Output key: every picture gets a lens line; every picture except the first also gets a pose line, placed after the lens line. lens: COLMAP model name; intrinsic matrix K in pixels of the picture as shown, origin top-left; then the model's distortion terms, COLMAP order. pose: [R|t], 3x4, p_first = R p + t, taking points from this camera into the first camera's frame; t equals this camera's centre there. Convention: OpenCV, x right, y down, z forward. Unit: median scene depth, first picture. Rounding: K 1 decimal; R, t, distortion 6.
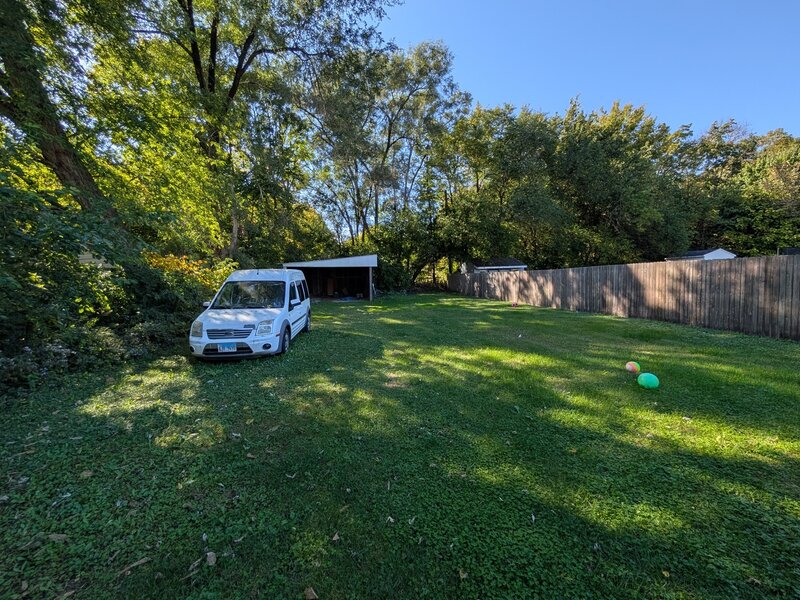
lens RADIAL K [[304.2, 0, 400.0], [0, 304.2, 300.0], [0, 0, 1]] dist [-0.000460, 0.000046]
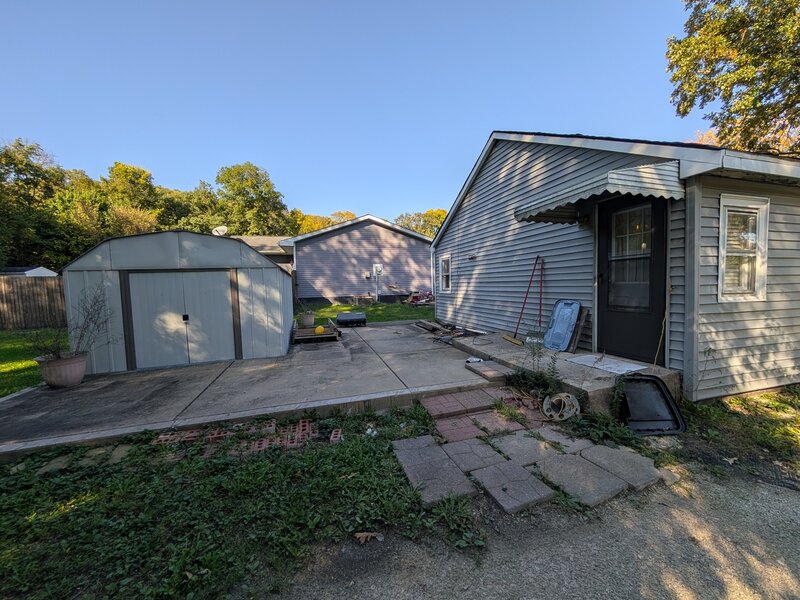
lens RADIAL K [[304.2, 0, 401.5], [0, 304.2, 300.7], [0, 0, 1]] dist [-0.000460, 0.000046]
pose [[-0.090000, -0.040754, 0.995108, -0.106742], [0.097008, 0.994053, 0.049484, 0.016009], [-0.991206, 0.100987, -0.085512, -0.126316]]
